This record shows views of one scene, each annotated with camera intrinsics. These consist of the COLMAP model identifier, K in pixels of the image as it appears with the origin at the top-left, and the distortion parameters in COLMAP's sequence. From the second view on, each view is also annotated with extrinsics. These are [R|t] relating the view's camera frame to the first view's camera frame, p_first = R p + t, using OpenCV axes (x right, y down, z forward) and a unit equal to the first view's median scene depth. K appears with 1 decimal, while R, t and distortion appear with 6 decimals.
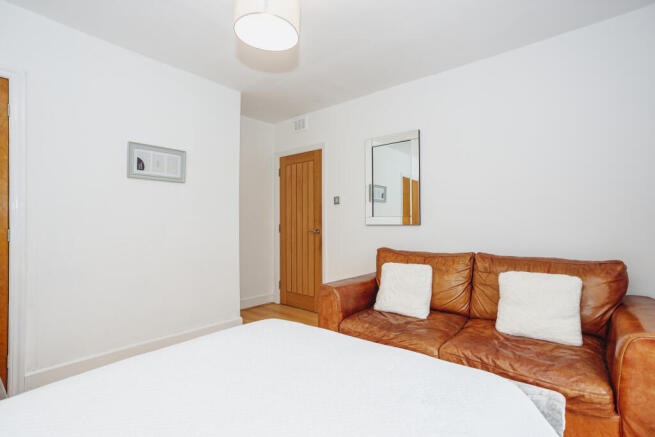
lens RADIAL K [[319.6, 0, 327.5], [0, 319.6, 218.5], [0, 0, 1]] dist [-0.001362, 0.000000]
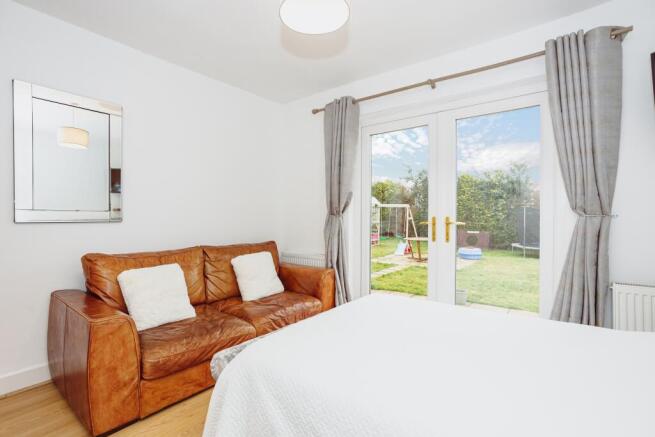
lens RADIAL K [[319.6, 0, 327.5], [0, 319.6, 218.5], [0, 0, 1]] dist [-0.001362, 0.000000]
pose [[-0.044074, 0.010469, 0.998973, -0.685396], [-0.008406, 0.999906, -0.010850, 0.019774], [-0.998993, -0.008875, -0.043982, 0.627281]]
